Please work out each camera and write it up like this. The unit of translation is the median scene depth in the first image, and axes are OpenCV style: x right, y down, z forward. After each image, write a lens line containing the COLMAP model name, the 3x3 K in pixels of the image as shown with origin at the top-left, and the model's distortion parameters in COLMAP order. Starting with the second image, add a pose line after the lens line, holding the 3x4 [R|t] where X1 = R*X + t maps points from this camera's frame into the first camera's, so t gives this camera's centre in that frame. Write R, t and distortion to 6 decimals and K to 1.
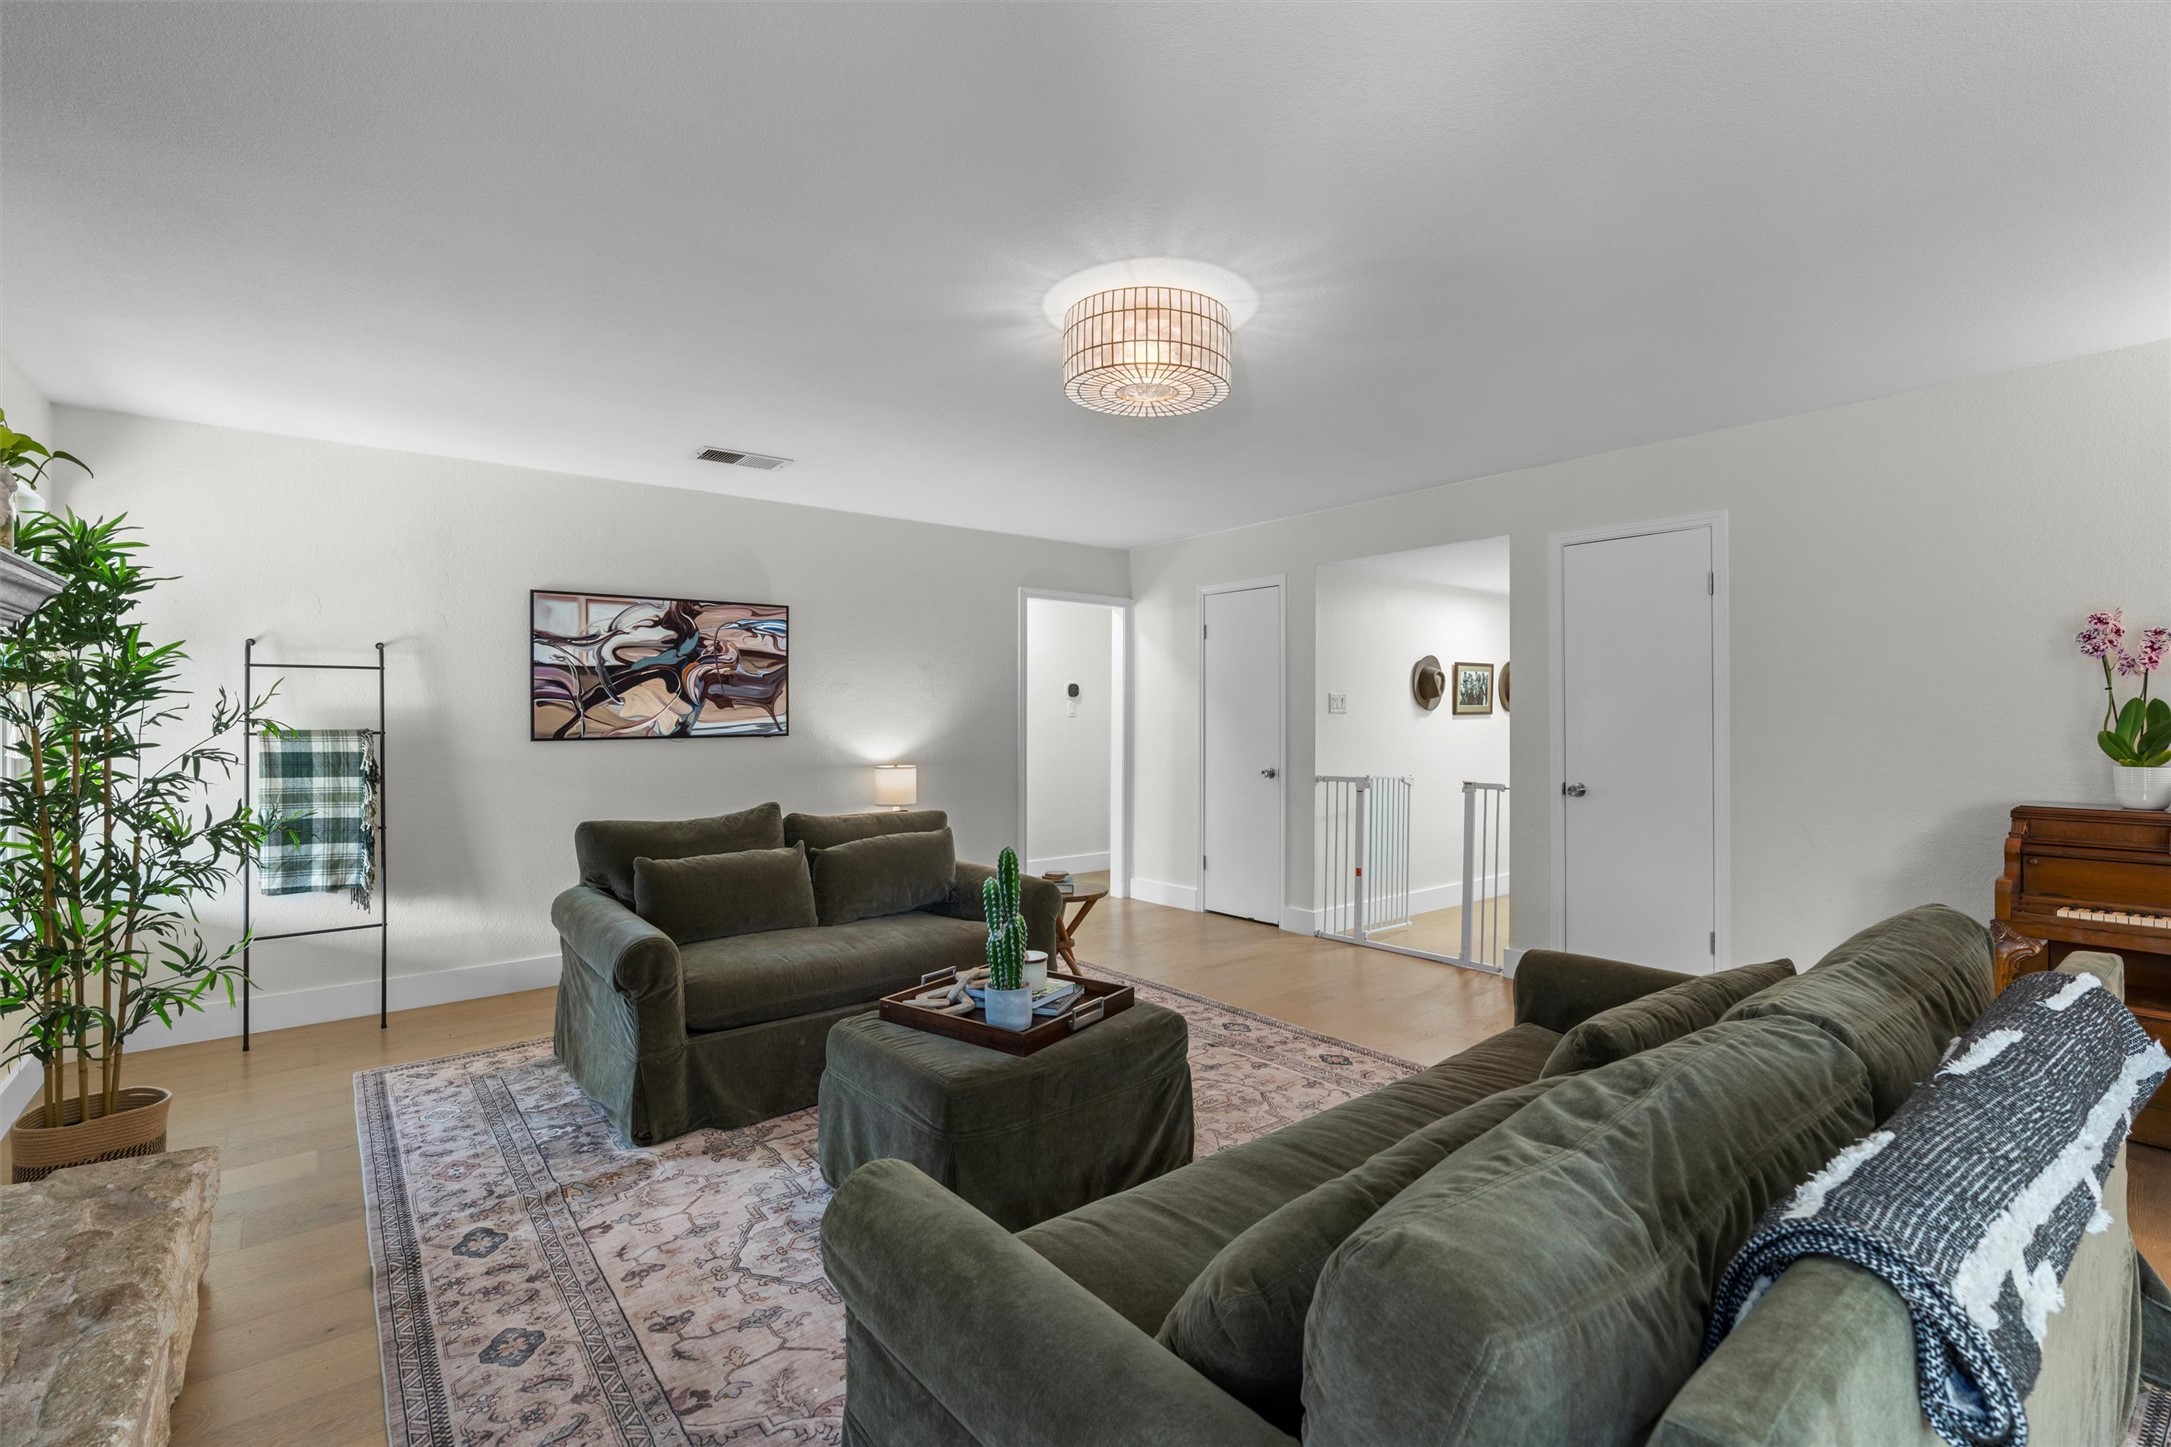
lens RADIAL K [[977.8, 0, 1091.7], [0, 977.8, 722.1], [0, 0, 1]] dist [0.000722, -0.000388]
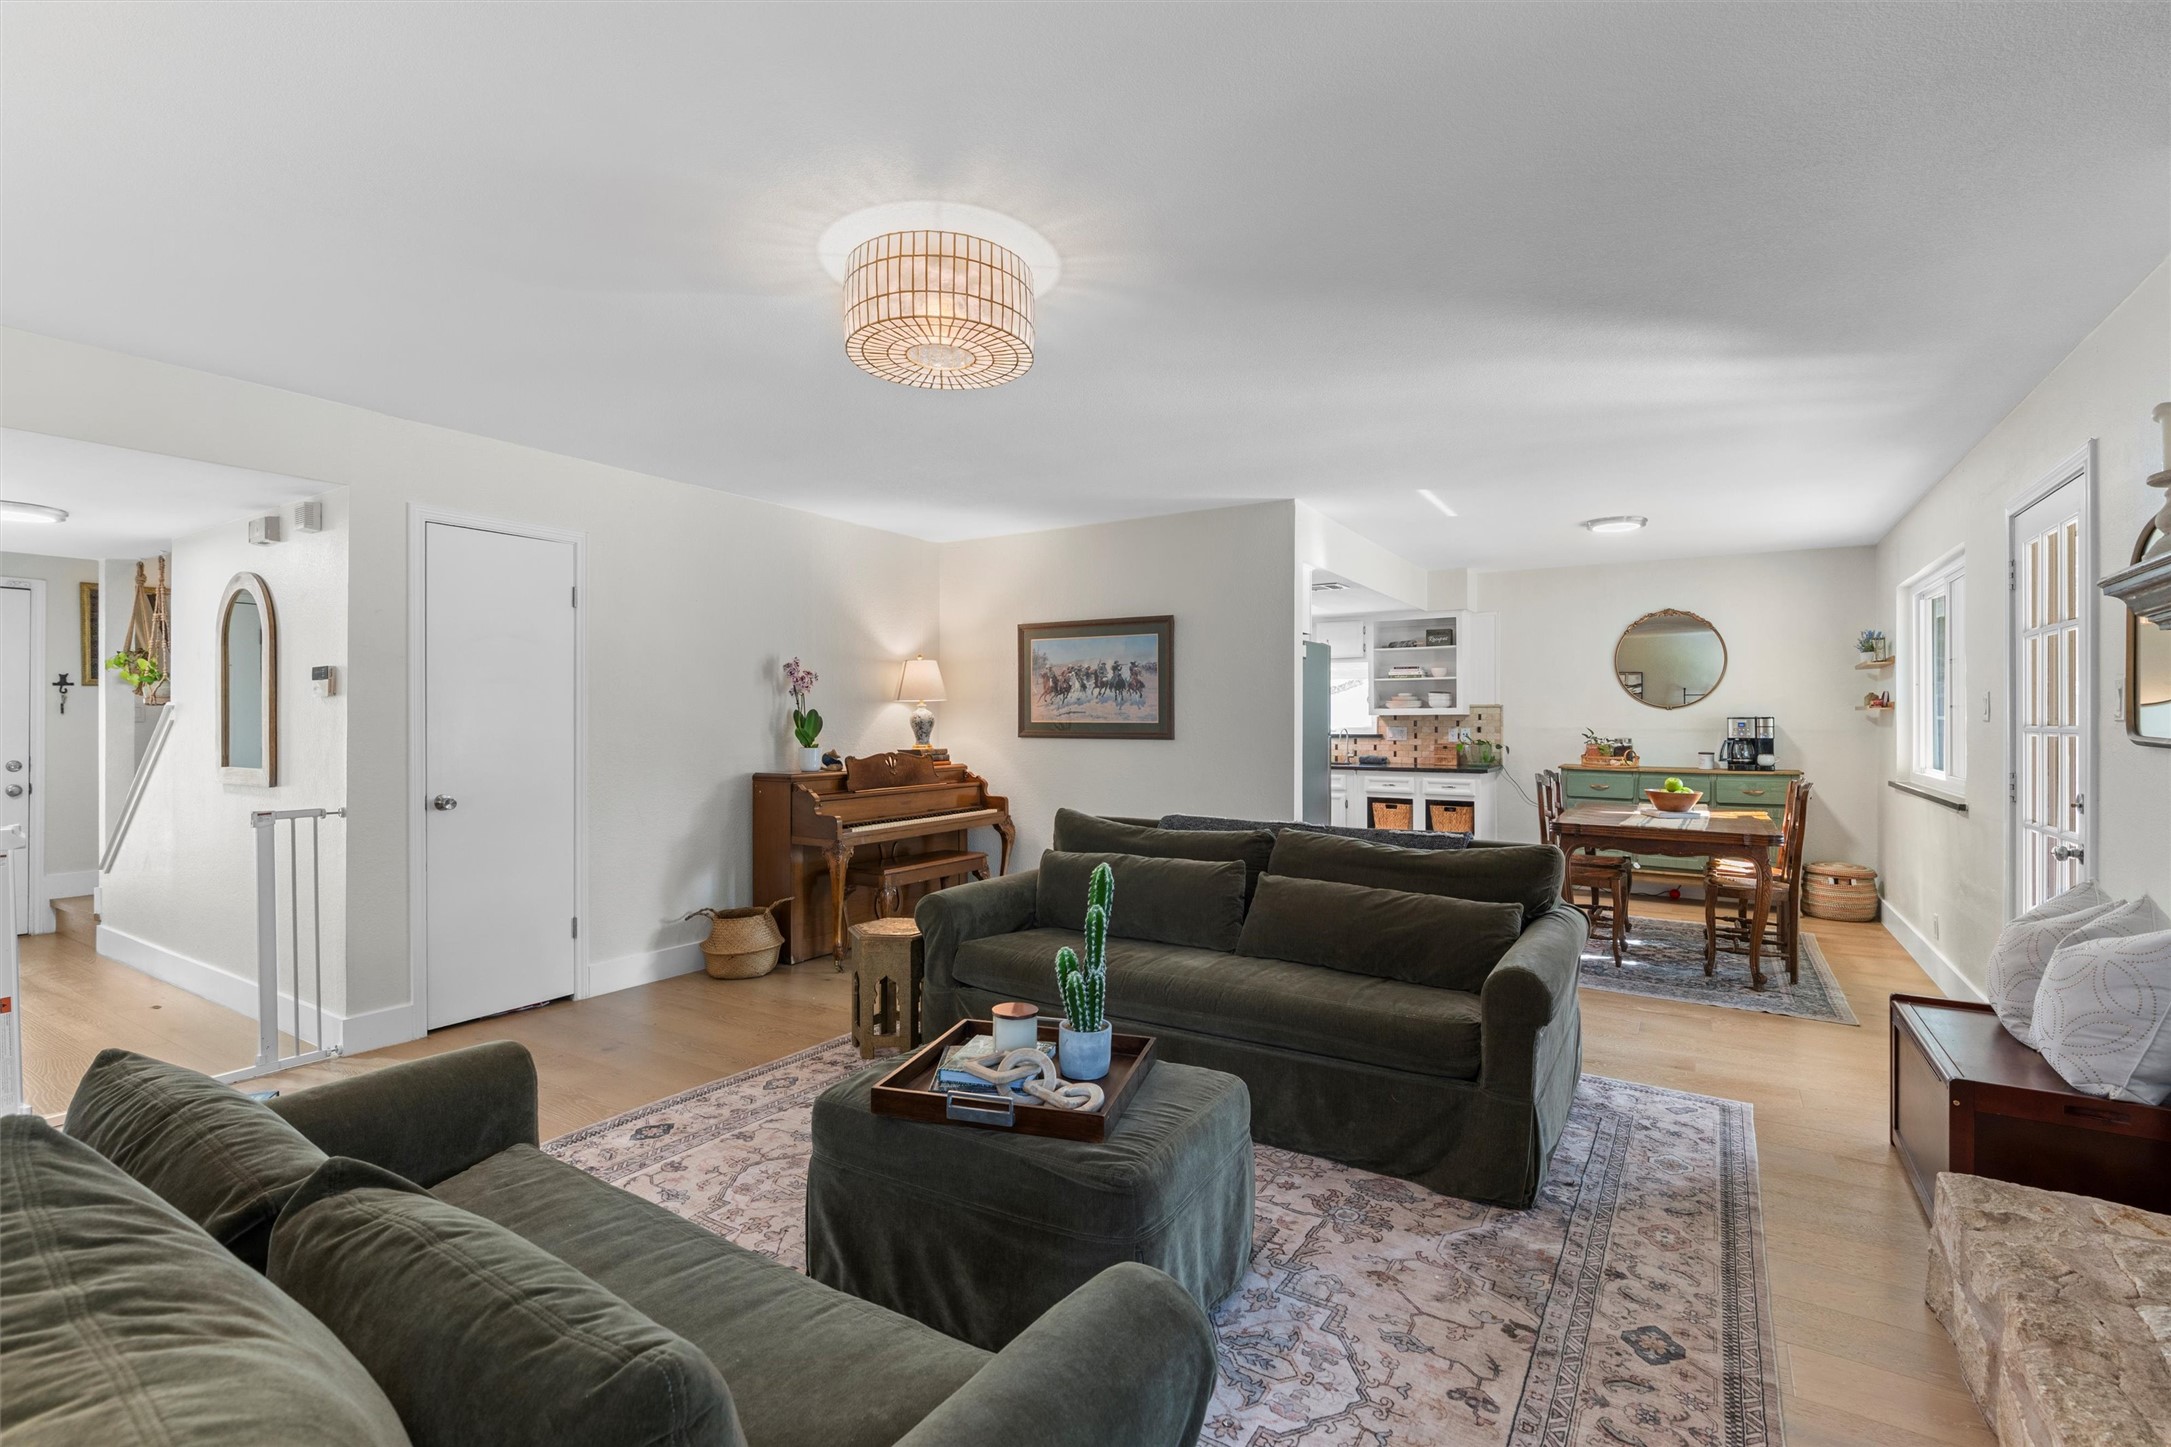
lens RADIAL K [[977.8, 0, 1085.0], [0, 977.8, 722.0], [0, 0, 1]] dist [0.000722, -0.000388]
pose [[-0.322444, -0.002123, 0.946586, -0.718915], [0.006456, 0.999969, 0.004442, -0.004656], [-0.946566, 0.007543, -0.322421, 1.006351]]
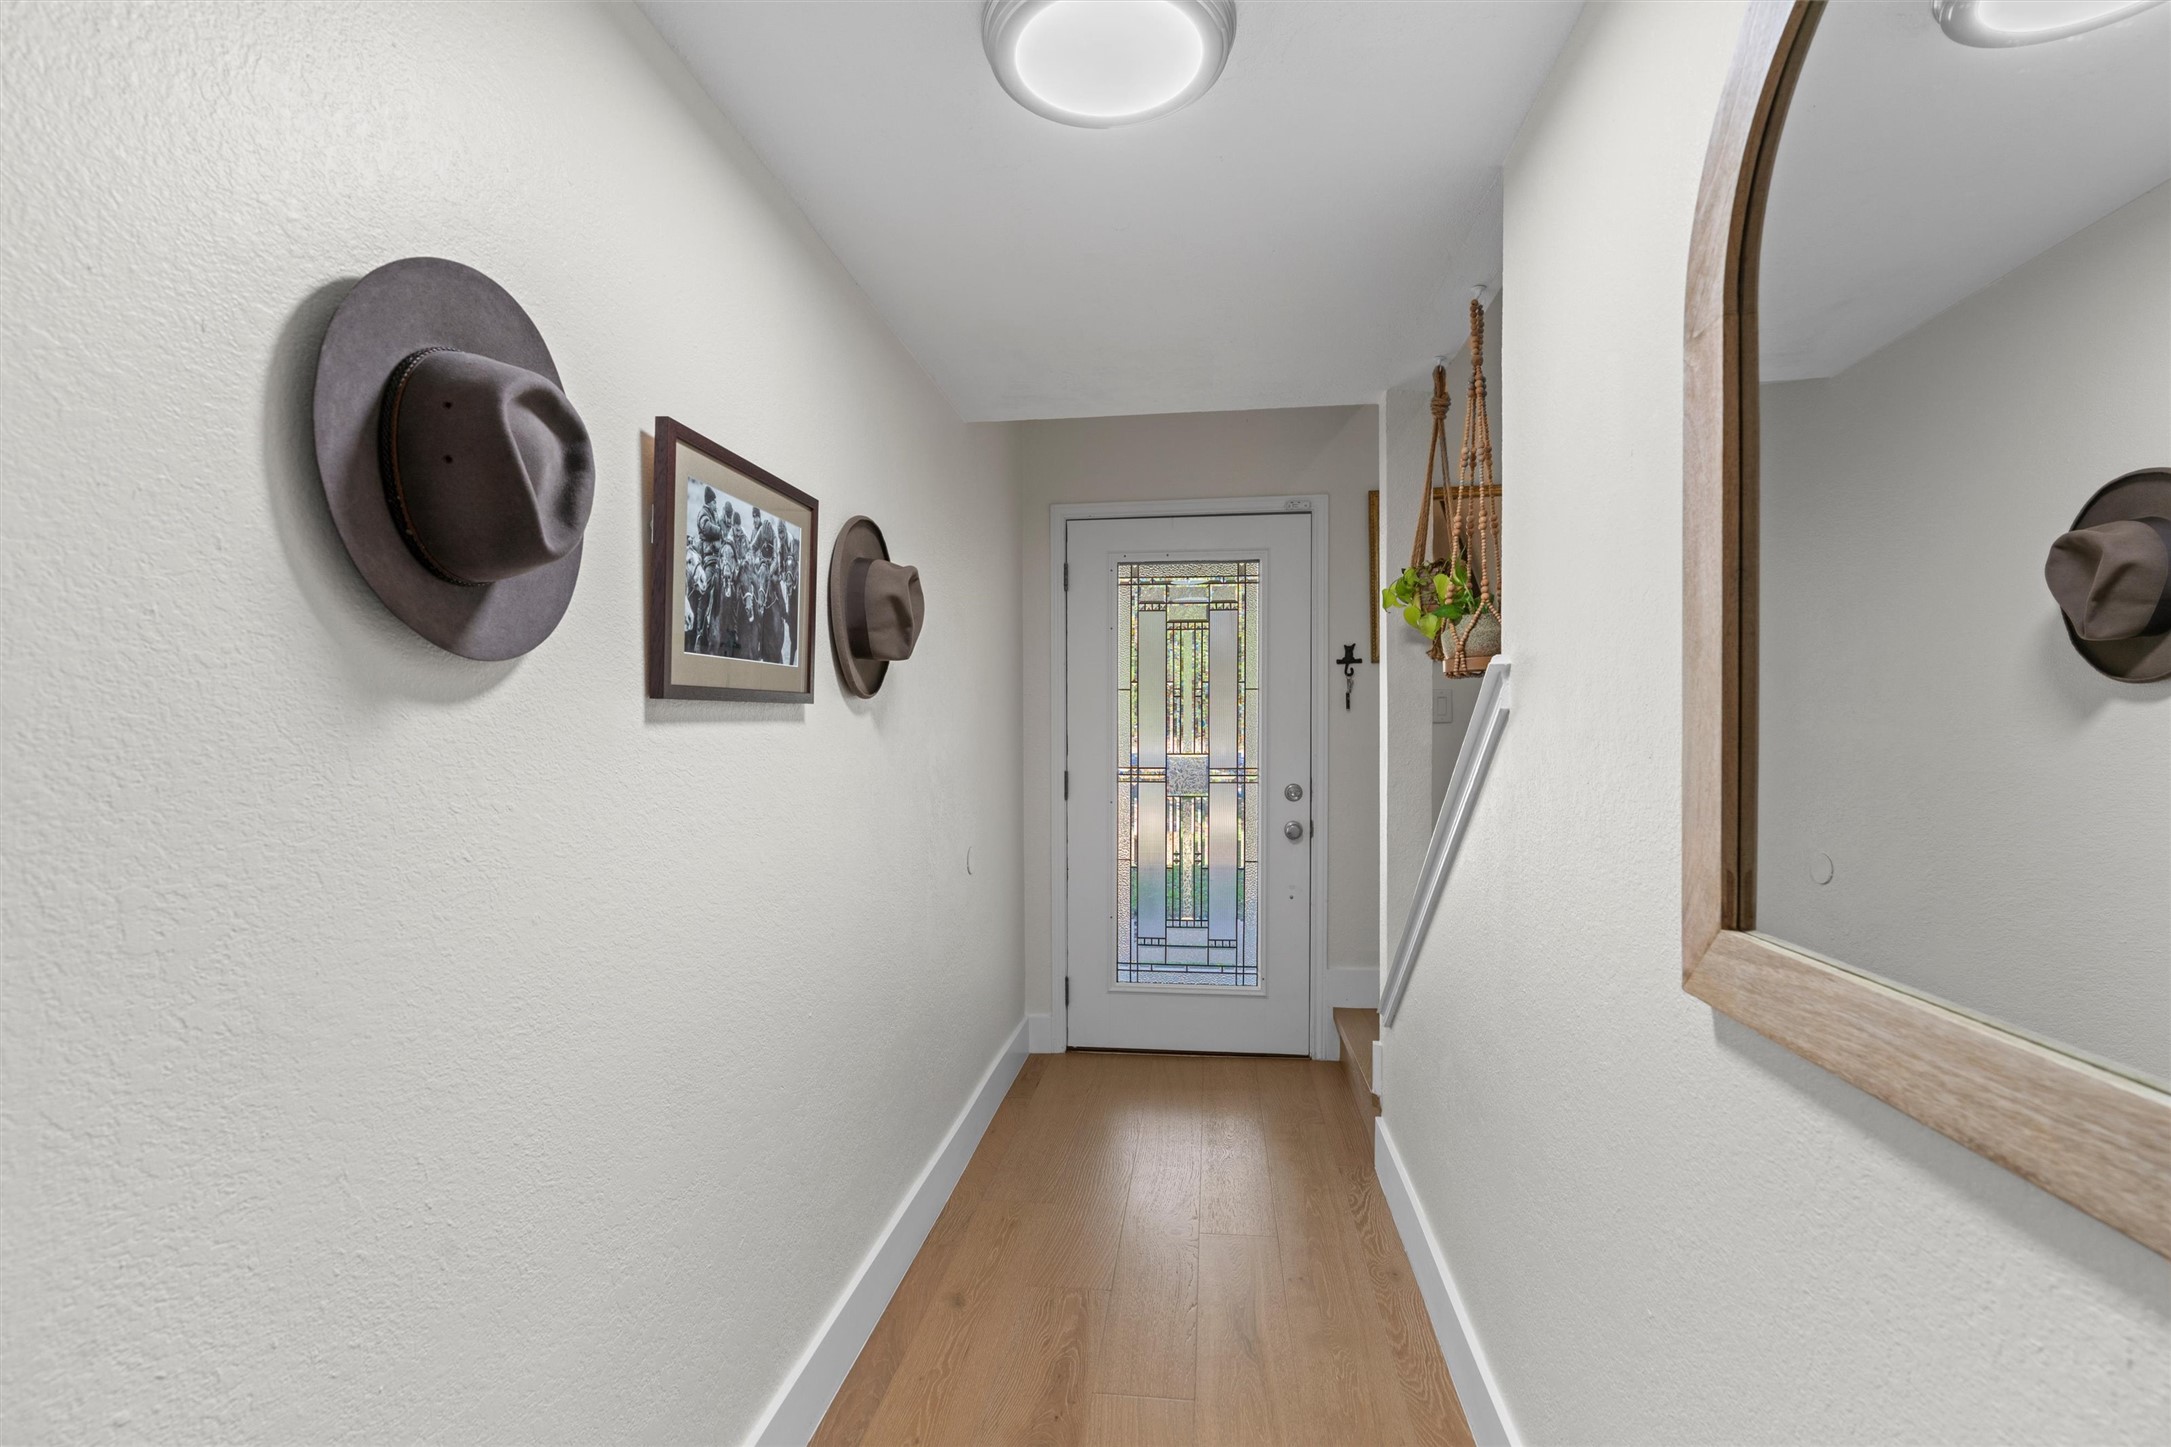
lens RADIAL K [[977.8, 0, 1080.7], [0, 977.8, 726.9], [0, 0, 1]] dist [0.000722, -0.000388]
pose [[0.722909, -0.002589, 0.690938, 0.599059], [0.008261, 0.999954, -0.004896, -0.001588], [-0.690894, 0.009247, 0.722897, 1.612555]]
